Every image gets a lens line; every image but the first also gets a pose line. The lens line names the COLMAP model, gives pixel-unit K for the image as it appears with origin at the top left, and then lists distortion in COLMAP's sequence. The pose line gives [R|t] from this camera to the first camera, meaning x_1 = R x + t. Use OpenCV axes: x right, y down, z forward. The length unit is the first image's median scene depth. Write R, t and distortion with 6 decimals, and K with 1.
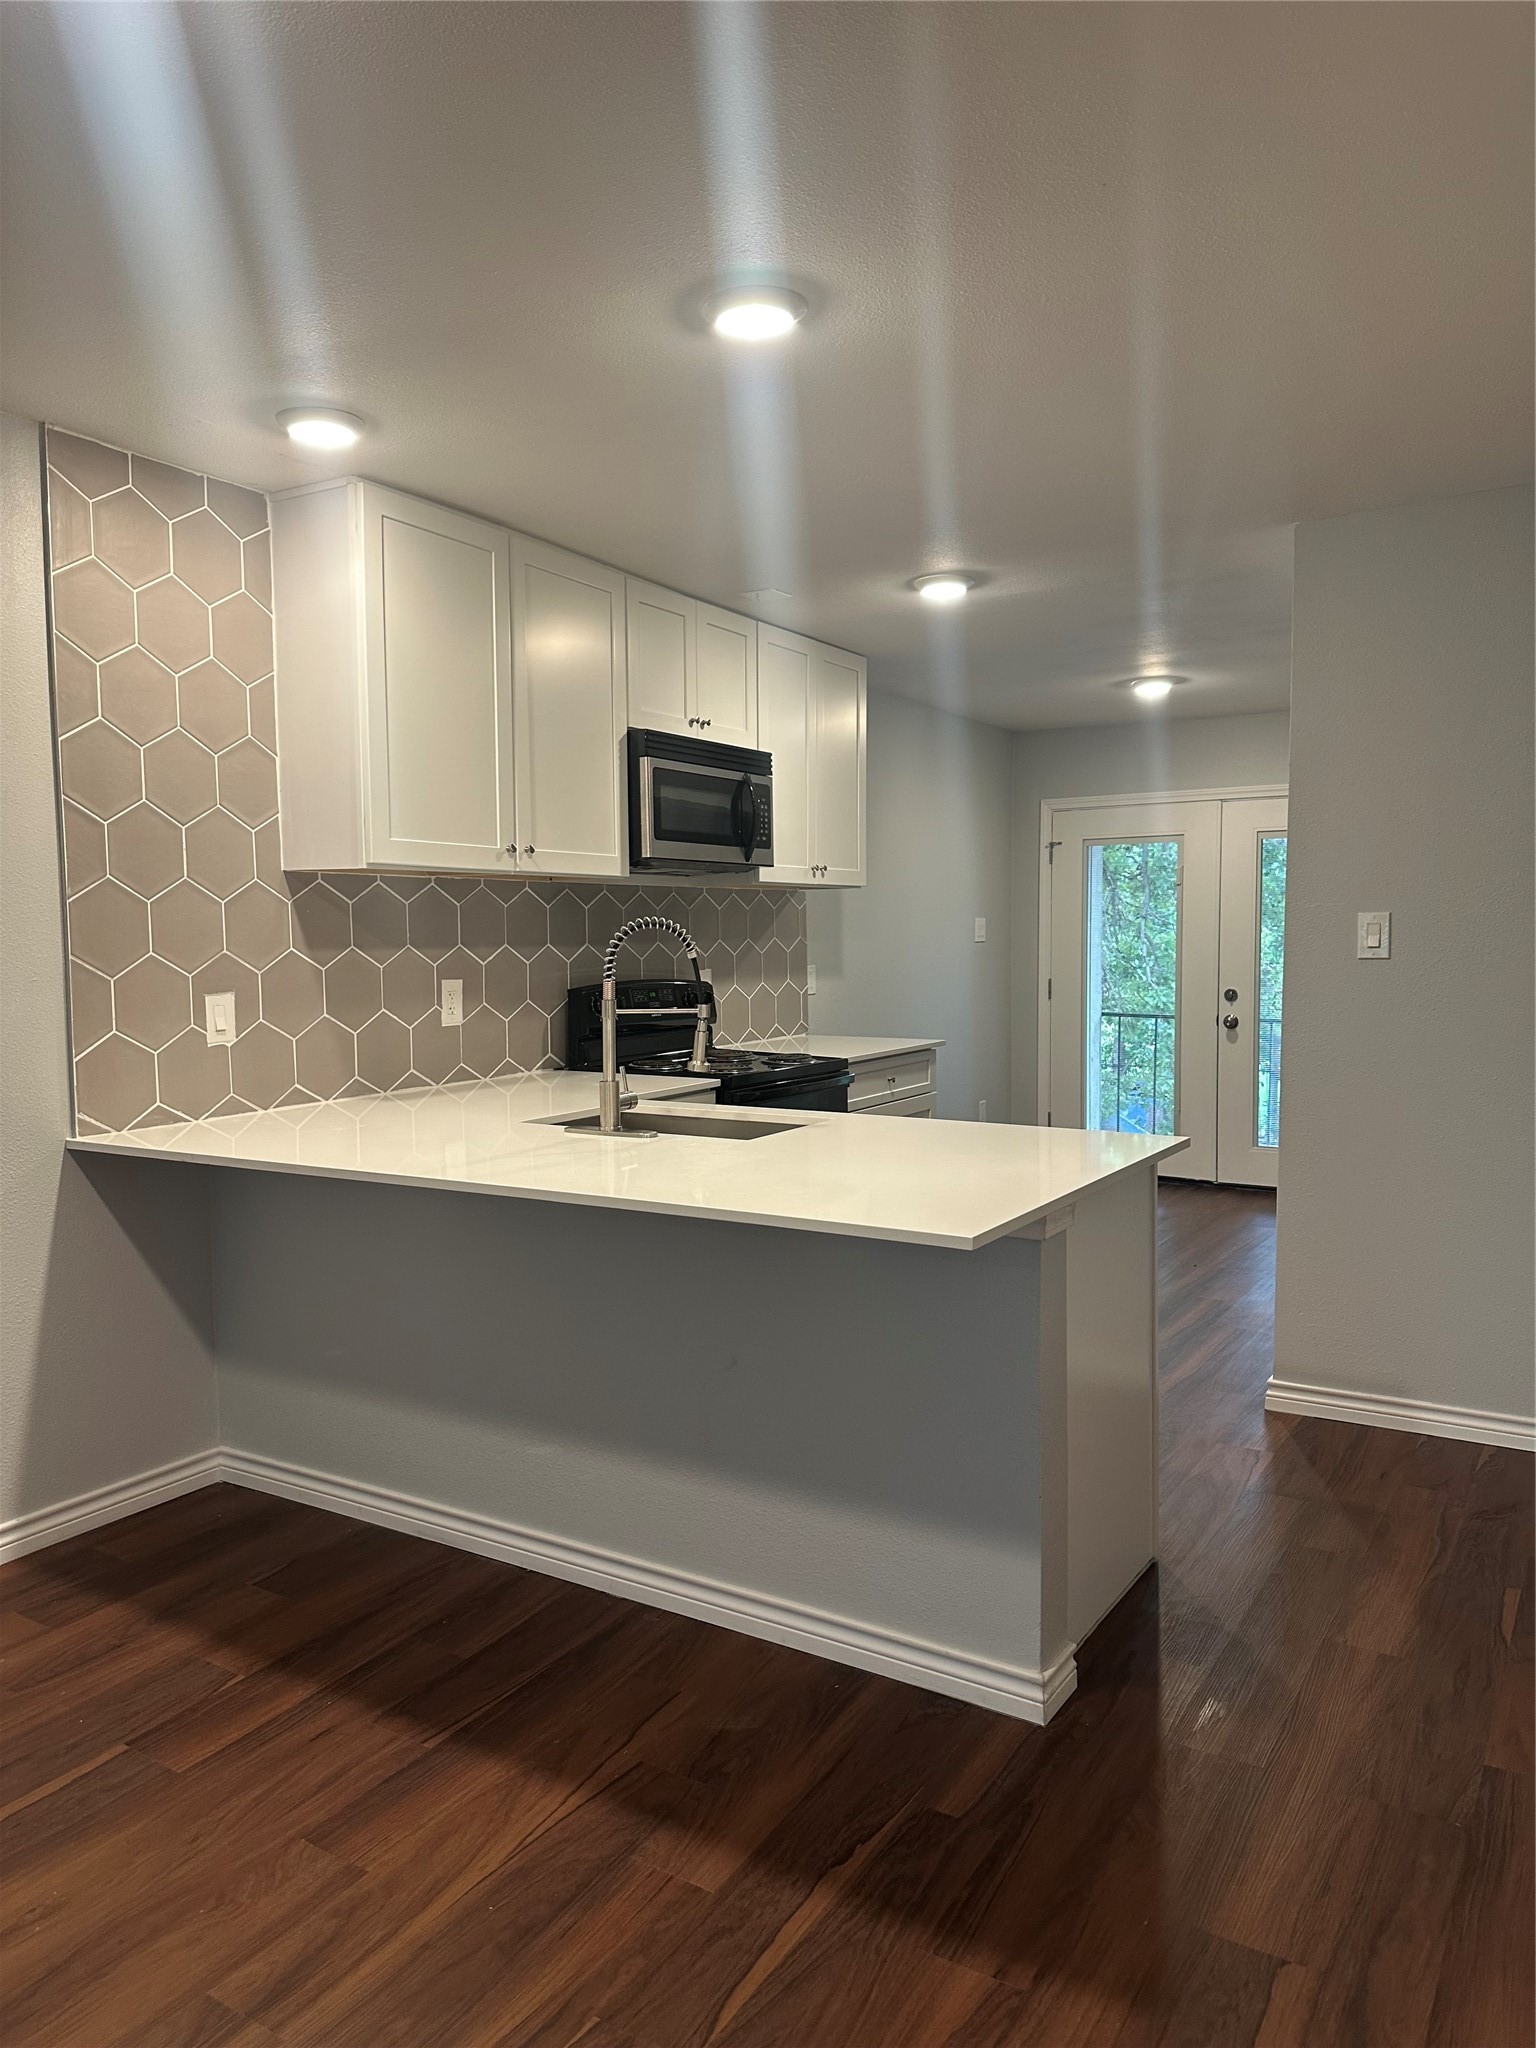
lens RADIAL K [[1416.4, 0, 766.4], [0, 1416.4, 1025.1], [0, 0, 1]] dist [-0.005916, -0.002658]
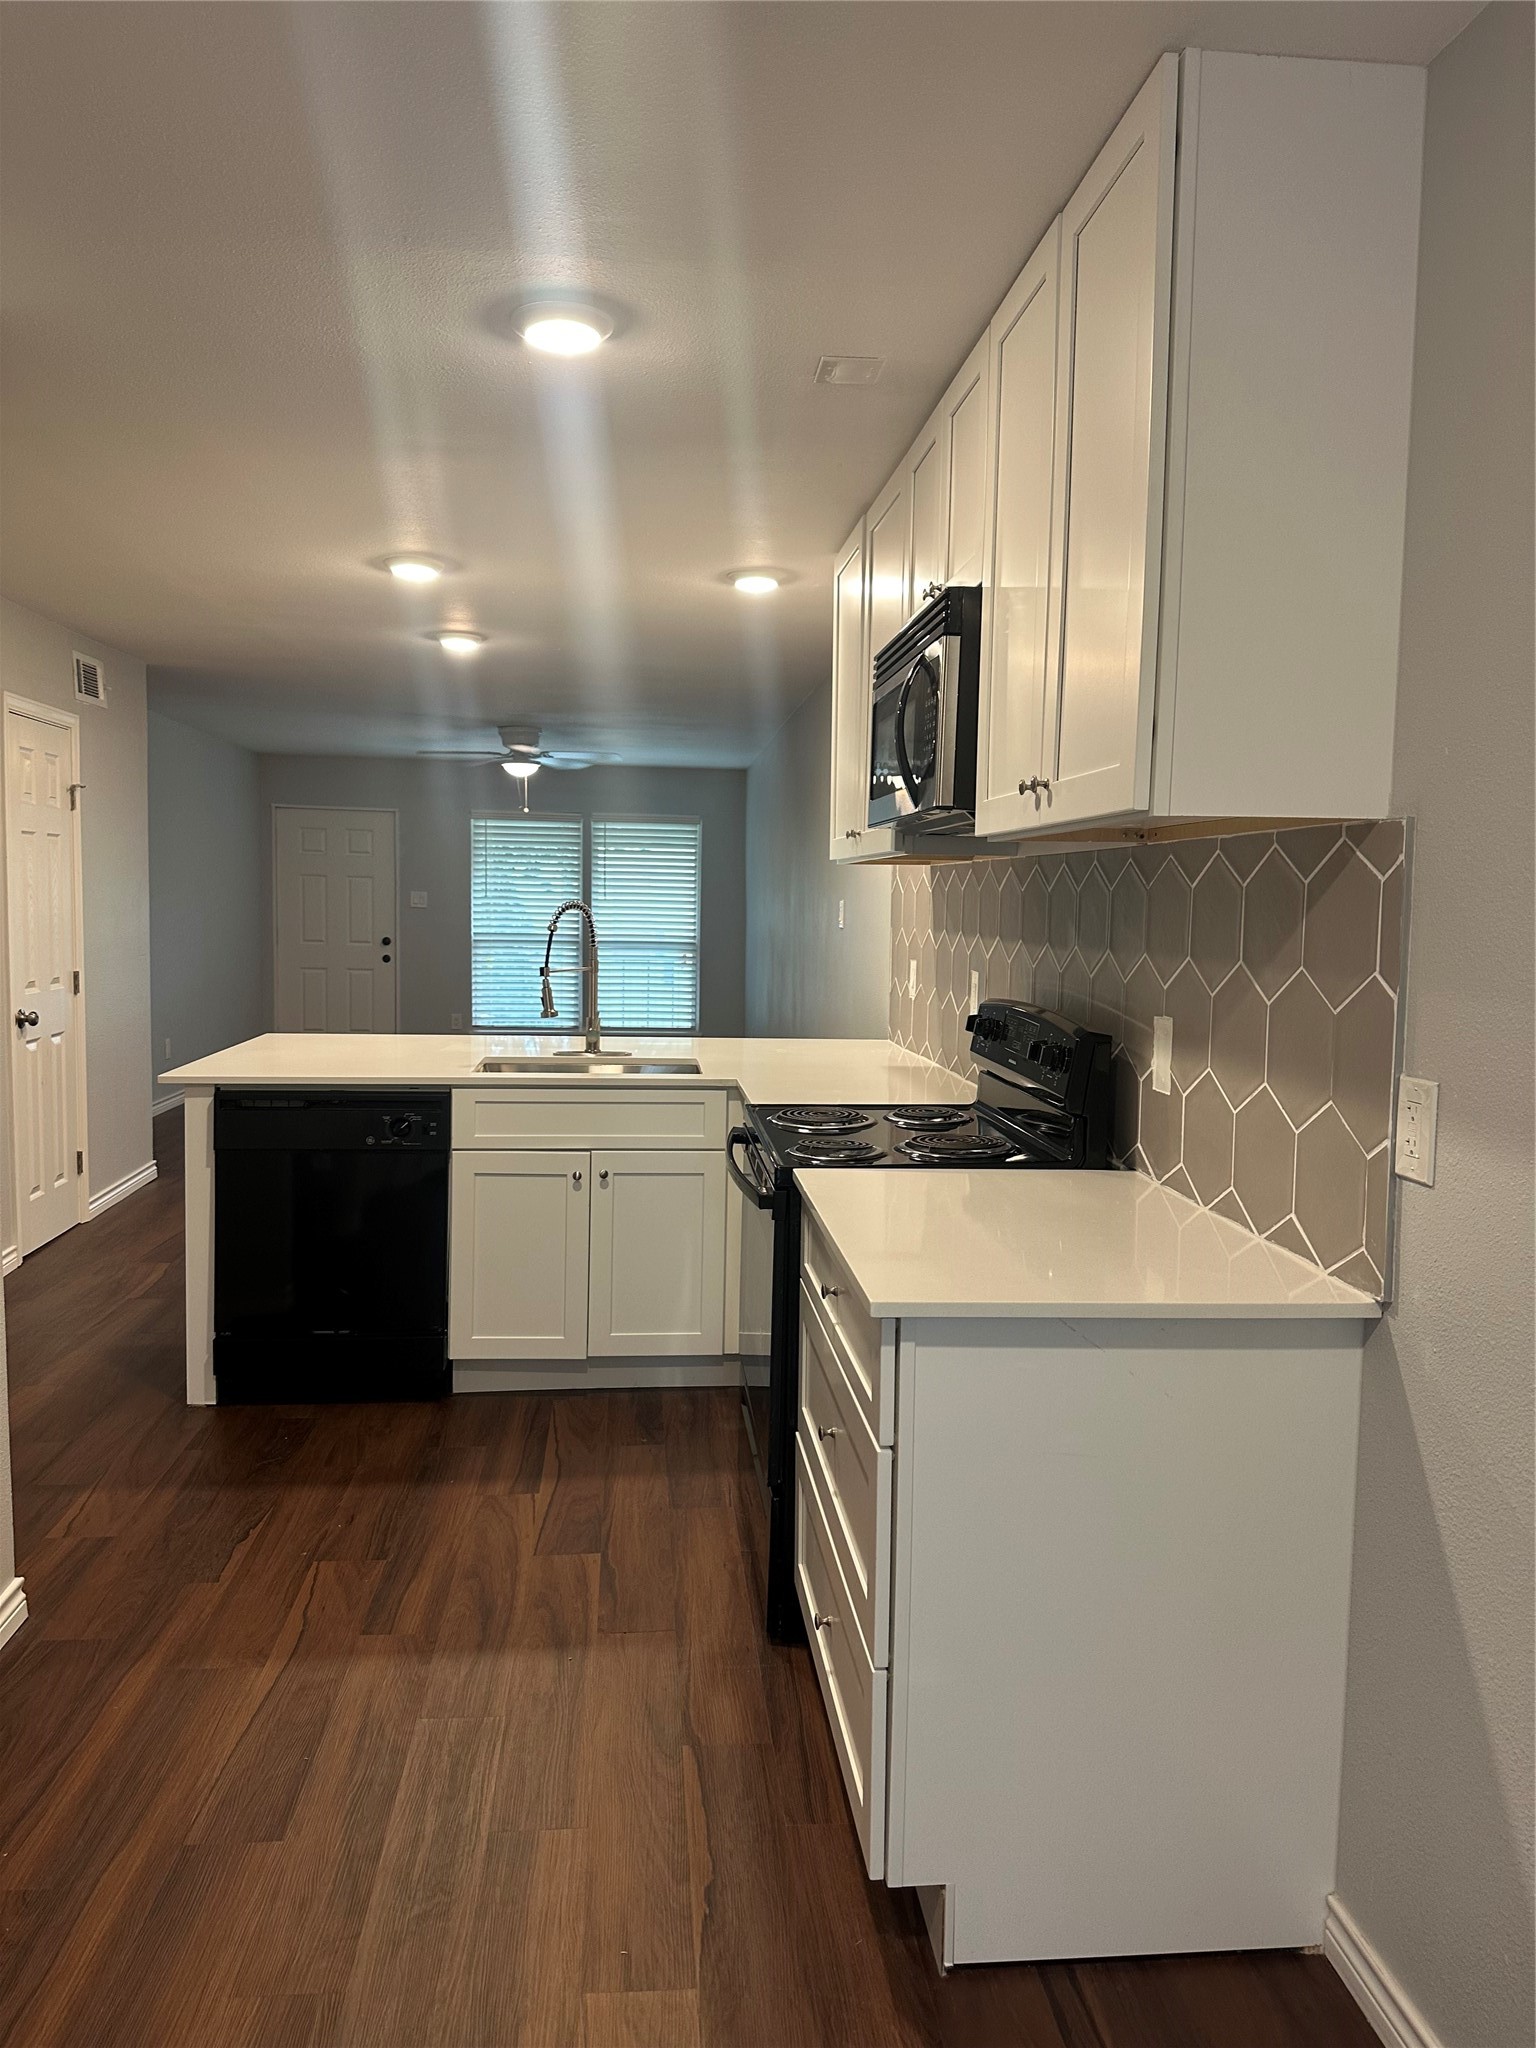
lens RADIAL K [[1416.4, 0, 763.6], [0, 1416.4, 1020.7], [0, 0, 1]] dist [-0.005916, -0.002658]
pose [[-0.804619, 0.041560, -0.592335, 0.328060], [-0.052968, 0.988547, 0.141310, -0.093381], [0.591424, 0.145075, -0.793203, 1.235959]]
